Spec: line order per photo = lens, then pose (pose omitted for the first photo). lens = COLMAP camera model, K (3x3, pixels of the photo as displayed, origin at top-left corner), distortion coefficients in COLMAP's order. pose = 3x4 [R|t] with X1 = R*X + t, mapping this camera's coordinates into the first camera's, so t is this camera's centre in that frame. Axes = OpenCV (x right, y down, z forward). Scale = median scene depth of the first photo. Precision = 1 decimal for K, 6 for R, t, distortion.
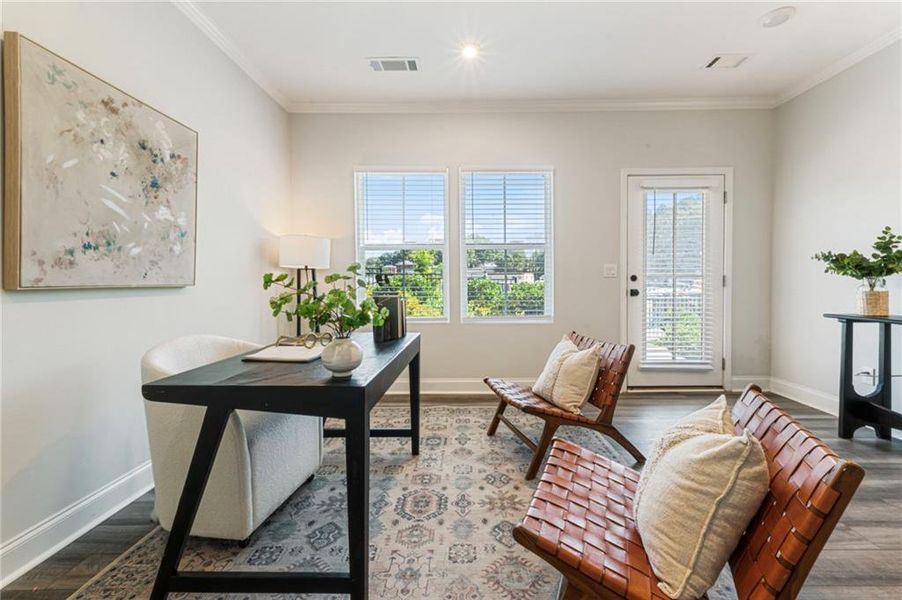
lens RADIAL K [[381.2, 0, 453.2], [0, 381.2, 292.0], [0, 0, 1]] dist [0.004719, 0.000255]
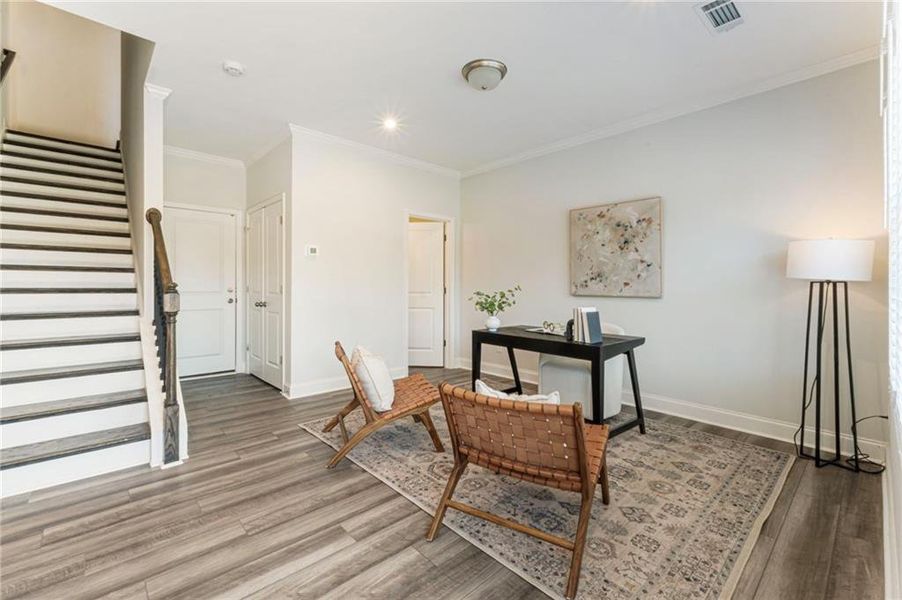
lens RADIAL K [[384.8, 0, 454.7], [0, 384.8, 284.8], [0, 0, 1]] dist [0.004449, 0.000319]
pose [[-0.710046, -0.002702, -0.704151, 0.991986], [-0.023600, 0.999522, 0.019962, -0.078421], [0.703760, 0.030792, -0.709770, 1.527937]]
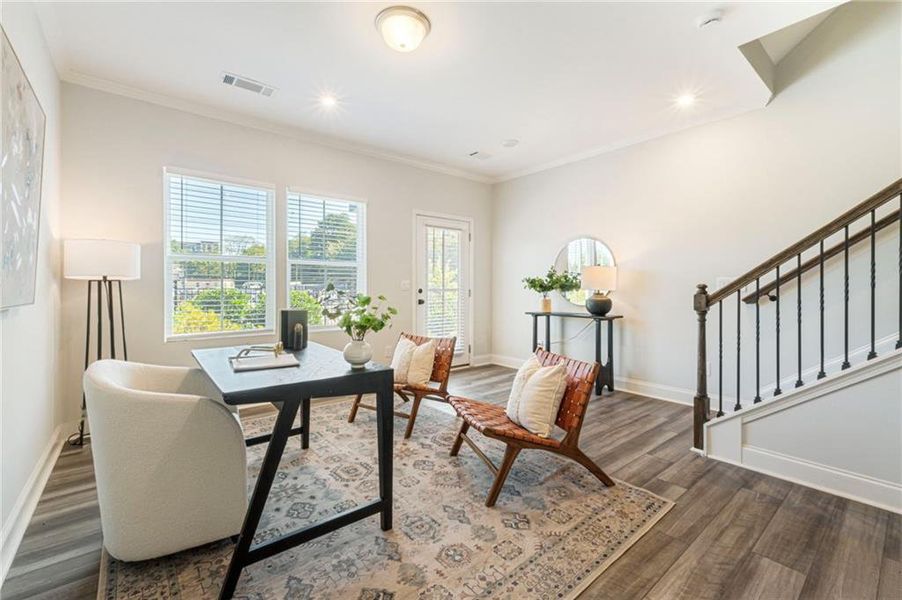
lens RADIAL K [[399.7, 0, 429.2], [0, 399.7, 291.4], [0, 0, 1]] dist [0.001002, 0.000043]
pose [[0.781229, -0.001815, 0.624242, -0.563947], [0.015831, 0.999732, -0.016905, -0.015613], [-0.624043, 0.023090, 0.781048, -0.173296]]
